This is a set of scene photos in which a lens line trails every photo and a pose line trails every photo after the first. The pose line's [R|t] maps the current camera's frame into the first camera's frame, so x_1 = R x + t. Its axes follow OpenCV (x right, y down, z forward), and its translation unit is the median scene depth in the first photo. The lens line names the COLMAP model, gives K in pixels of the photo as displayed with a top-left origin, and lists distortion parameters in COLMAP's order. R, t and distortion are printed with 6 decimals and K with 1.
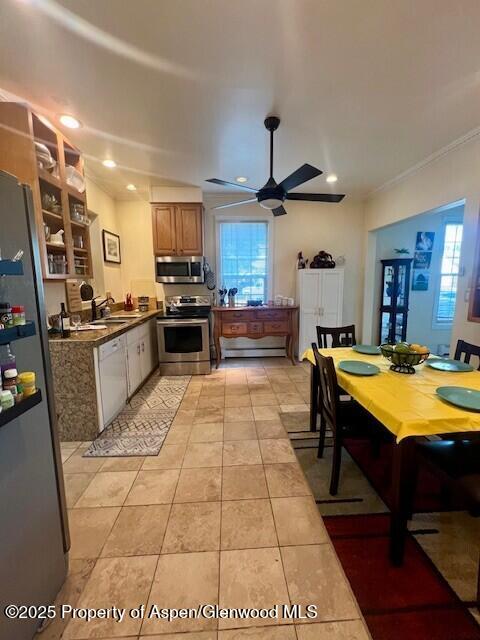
lens RADIAL K [[258.3, 0, 240.5], [0, 258.3, 317.3], [0, 0, 1]] dist [0.001504, 0.001994]
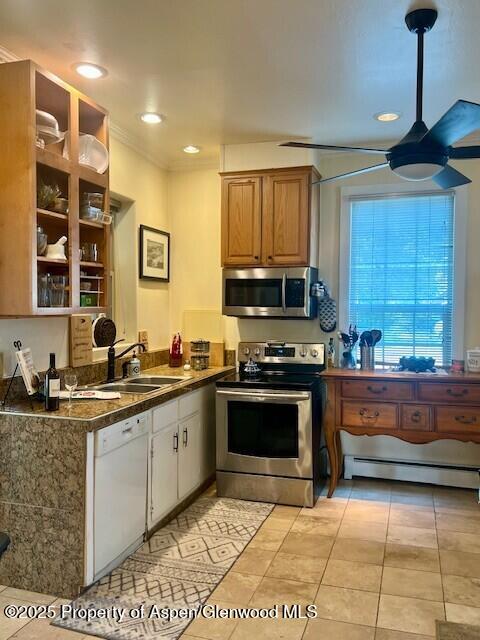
lens RADIAL K [[543.9, 0, 242.2], [0, 543.9, 319.2], [0, 0, 1]] dist [0.033246, -0.014188]
pose [[0.936755, 0.023353, -0.349206, 0.144065], [-0.061375, 0.993271, -0.098216, -0.028411], [0.344563, 0.113437, 0.931884, -0.049593]]
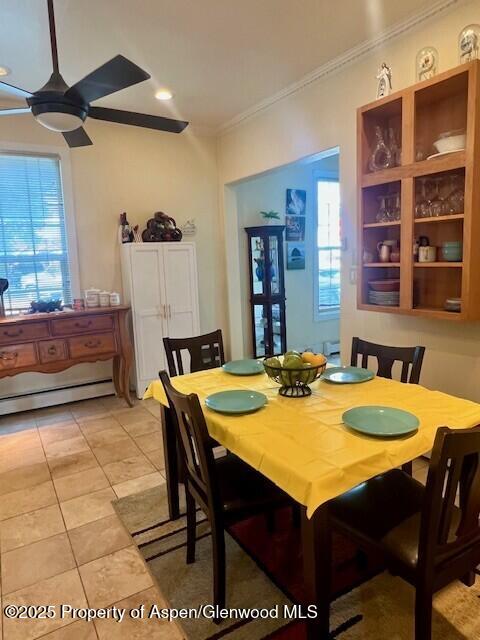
lens RADIAL K [[421.2, 0, 239.3], [0, 421.2, 314.7], [0, 0, 1]] dist [-0.002406, -0.005157]
pose [[0.884988, -0.087567, 0.457306, 0.010986], [0.092782, 0.995625, 0.011092, -0.013382], [-0.456276, 0.032613, 0.889240, 0.055419]]
